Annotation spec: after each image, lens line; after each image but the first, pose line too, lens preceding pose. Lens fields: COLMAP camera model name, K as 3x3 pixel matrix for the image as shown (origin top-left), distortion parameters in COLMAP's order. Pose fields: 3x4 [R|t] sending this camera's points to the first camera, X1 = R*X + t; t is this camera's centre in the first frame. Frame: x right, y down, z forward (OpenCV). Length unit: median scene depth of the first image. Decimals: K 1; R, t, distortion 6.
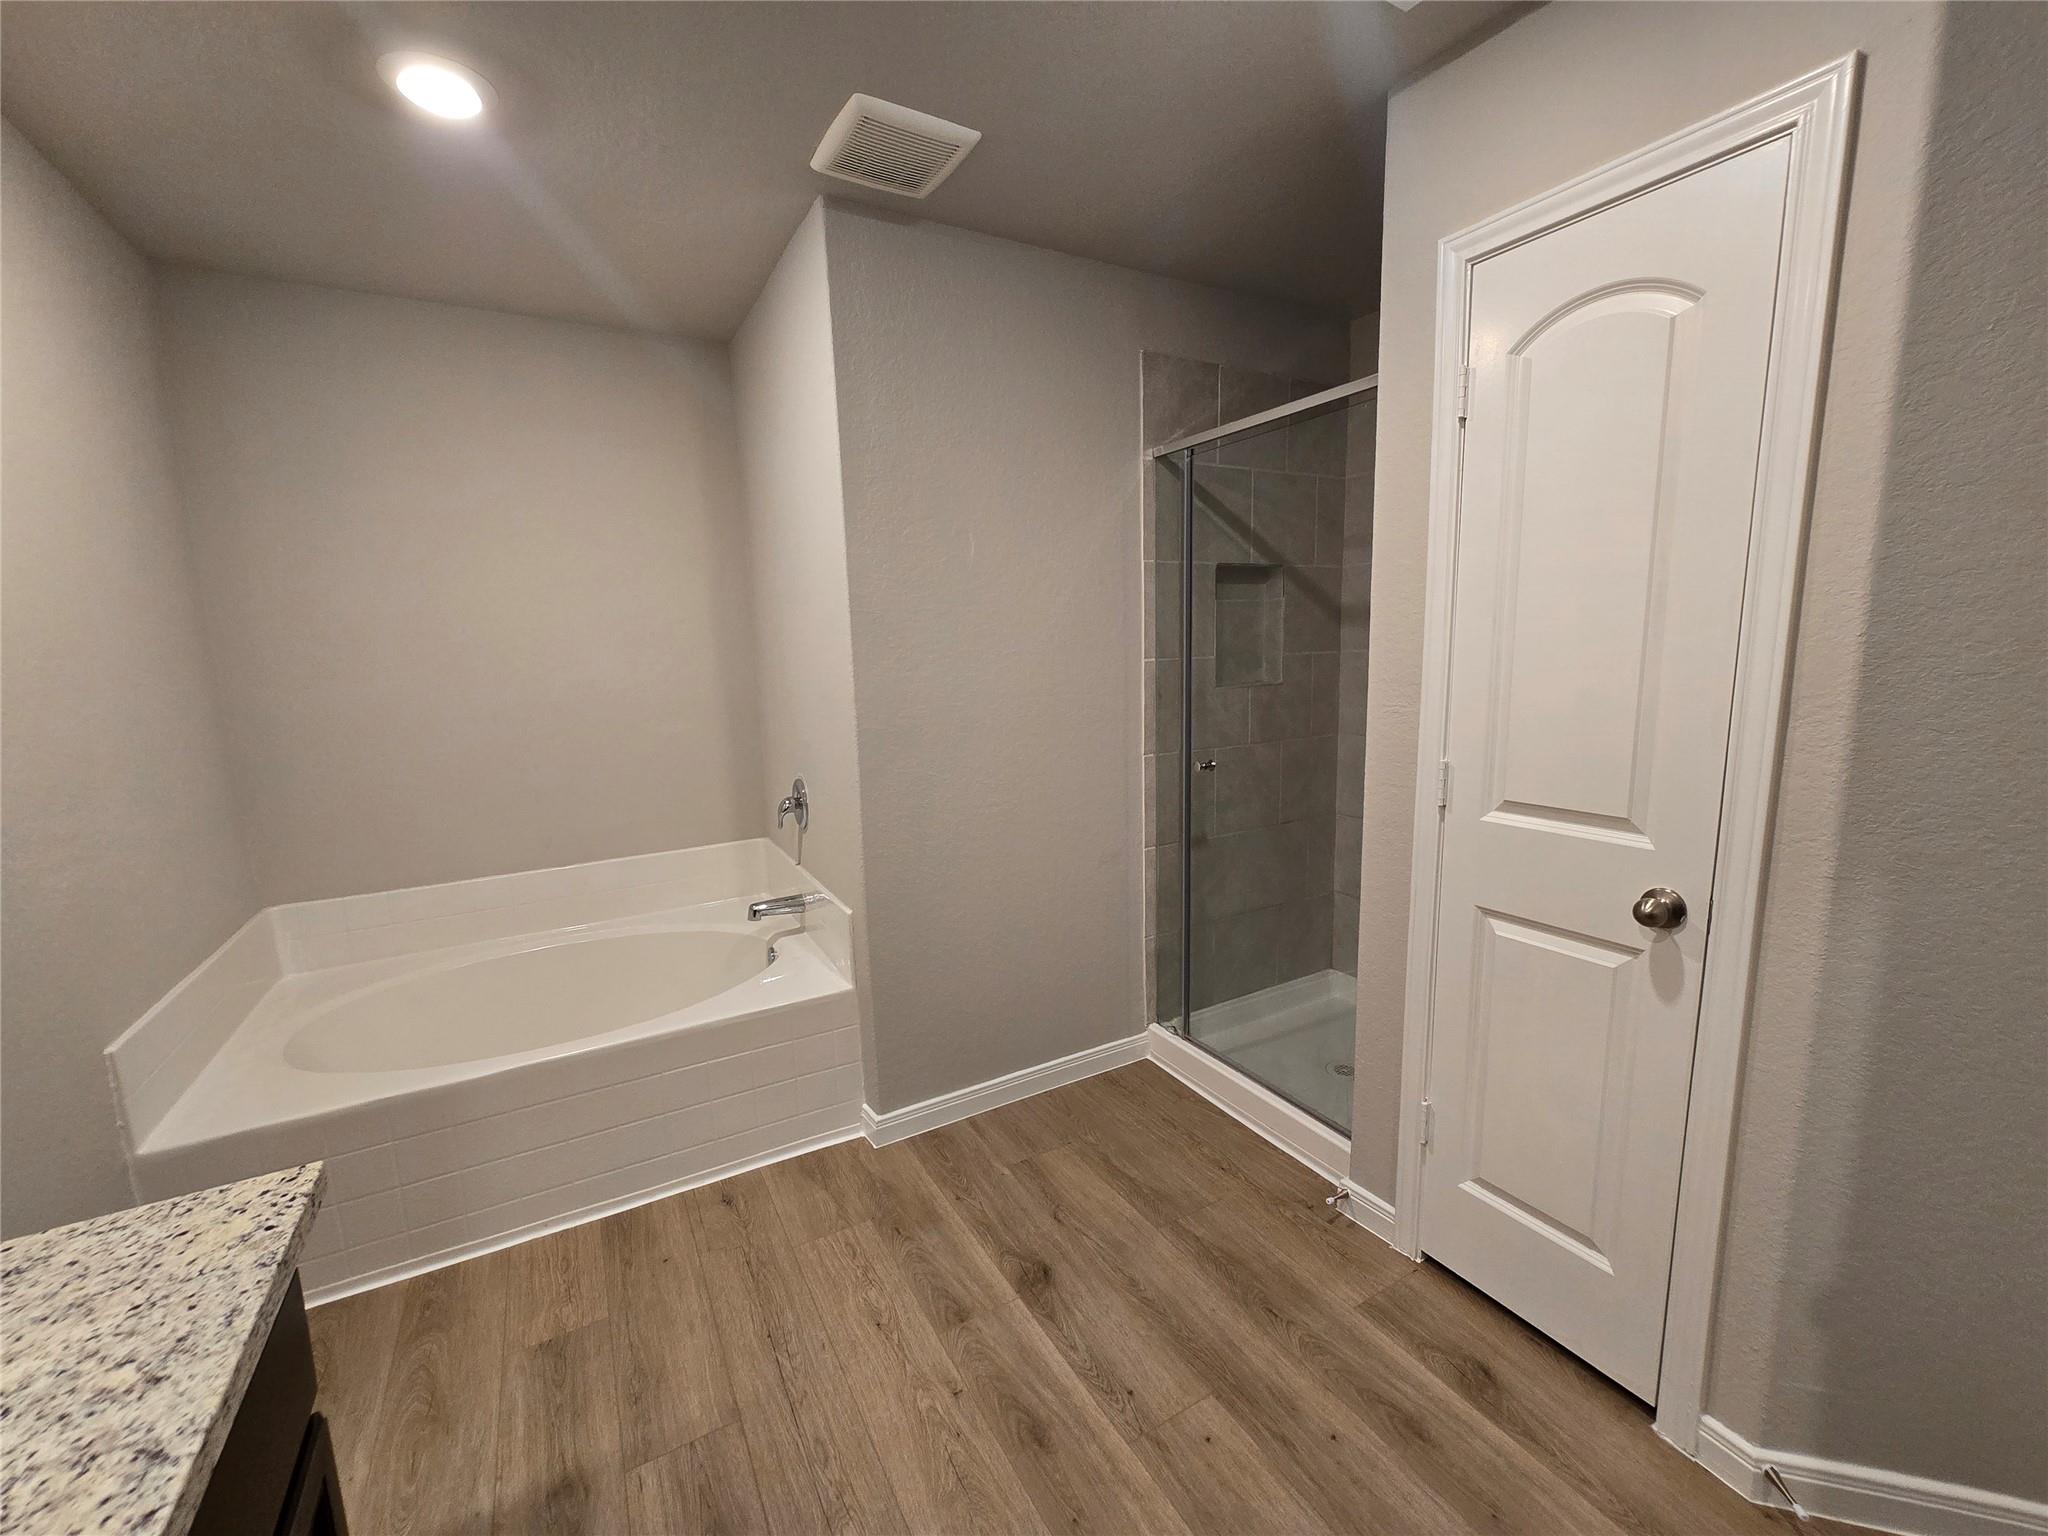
lens RADIAL K [[838.6, 0, 1020.3], [0, 838.6, 770.1], [0, 0, 1]] dist [-0.001133, -0.001078]
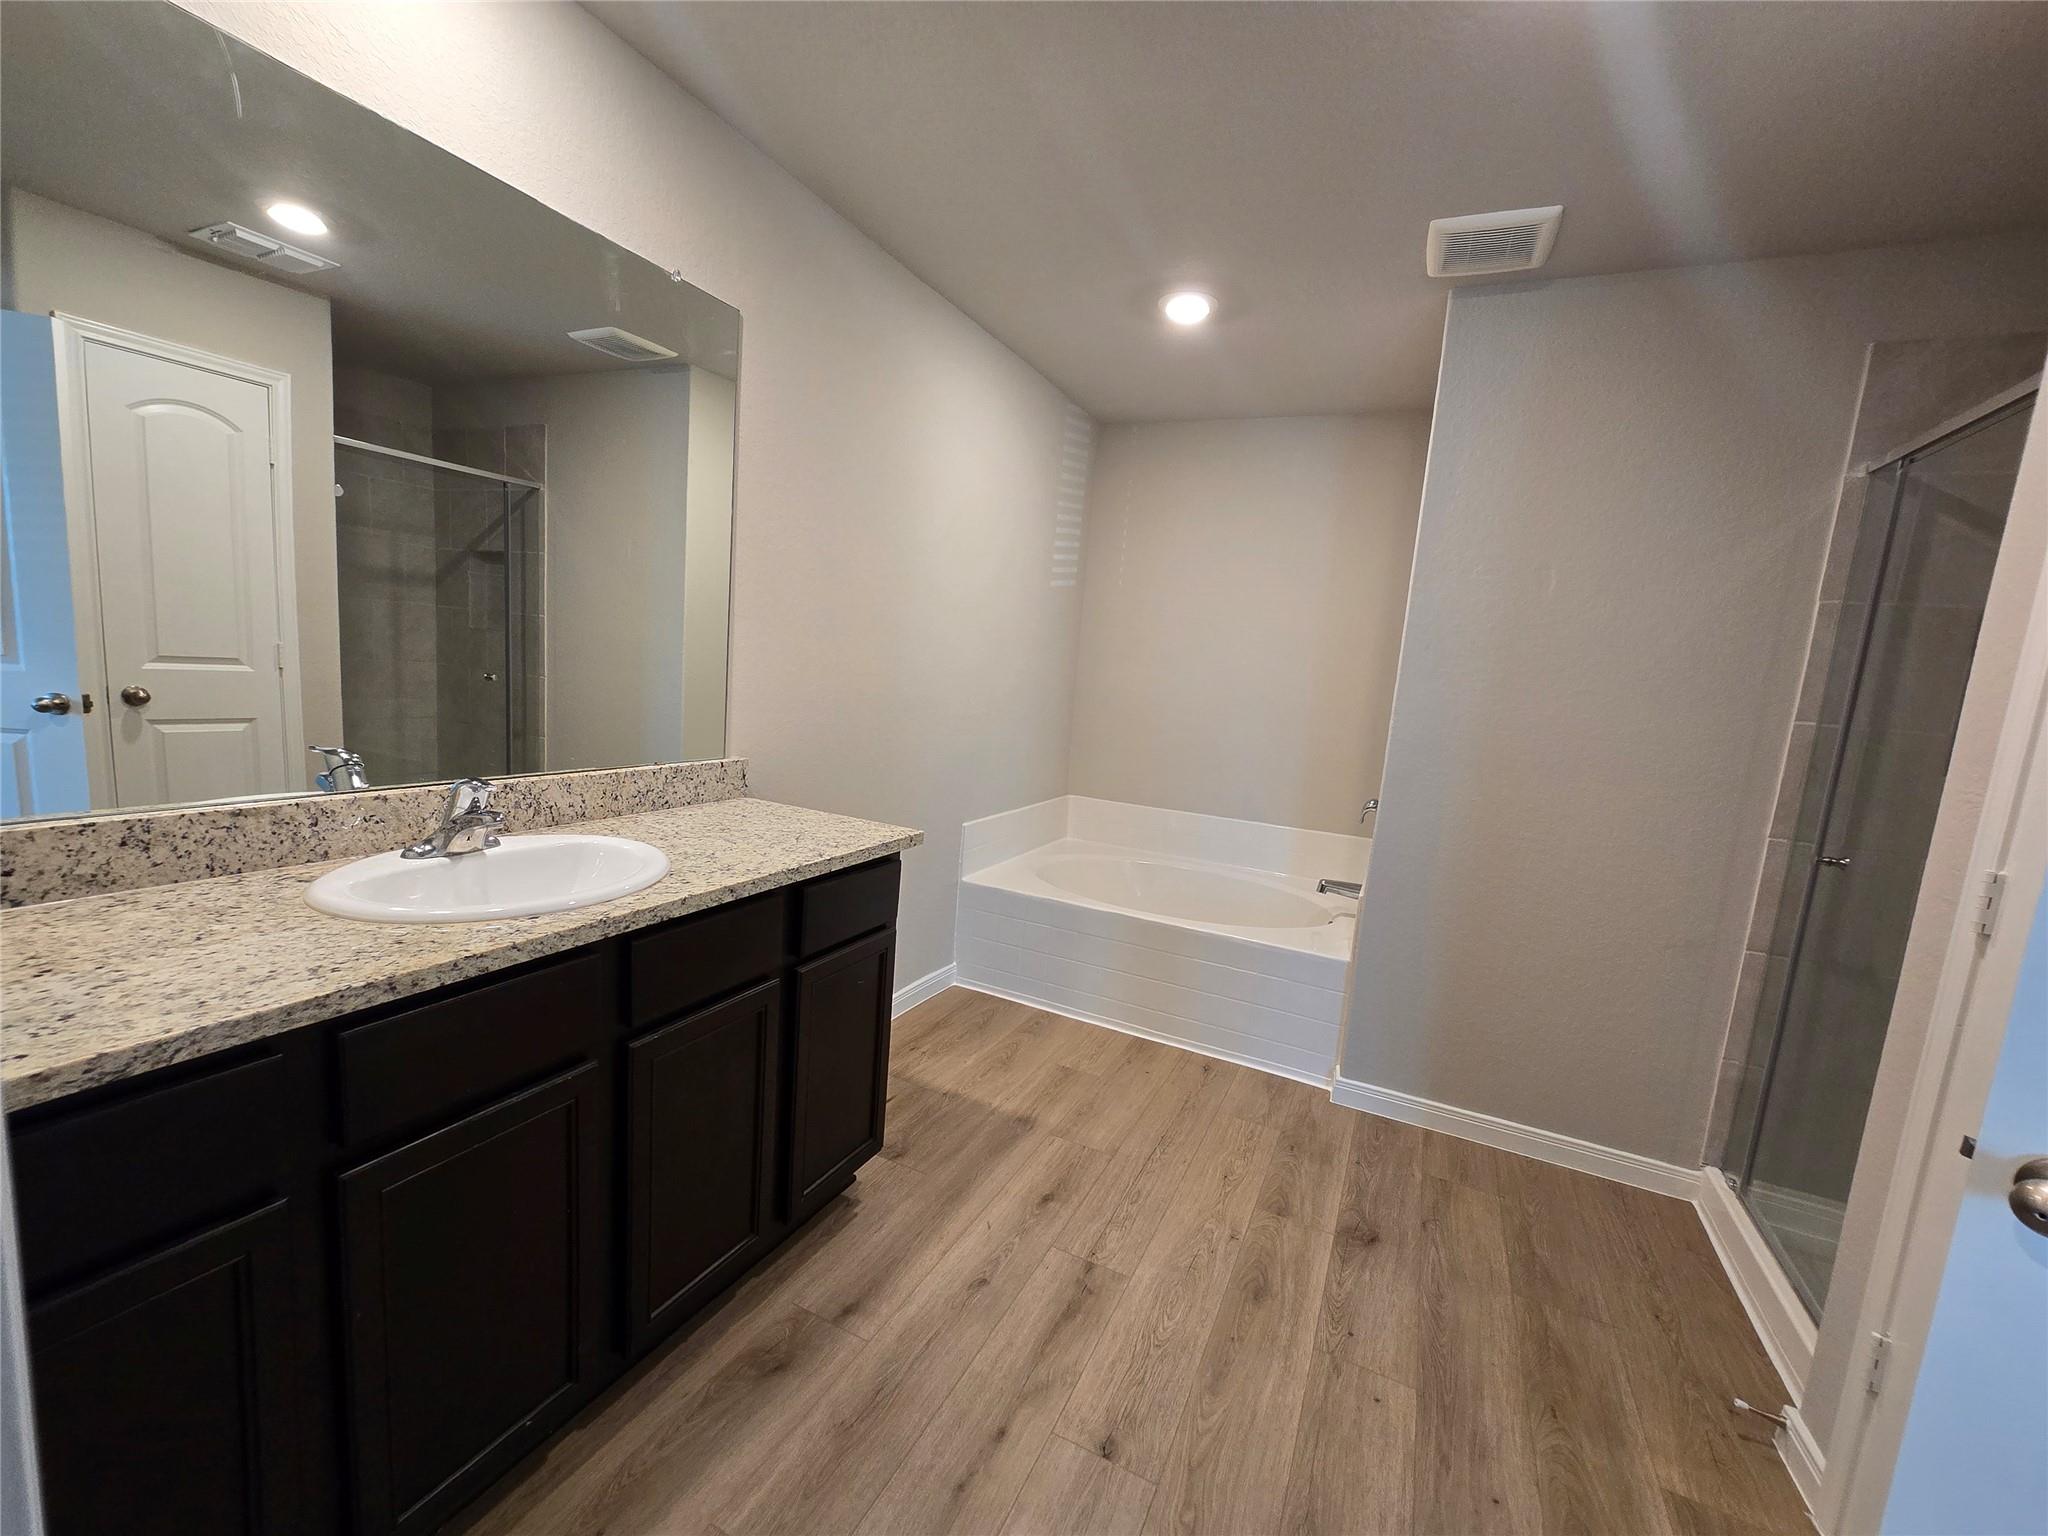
lens RADIAL K [[838.6, 0, 1028.6], [0, 838.6, 764.8], [0, 0, 1]] dist [-0.001133, -0.001078]
pose [[0.557674, 0.172701, -0.811895, 0.547216], [-0.221994, 0.973518, 0.054596, 0.040475], [0.799824, 0.149789, 0.581245, -0.075439]]
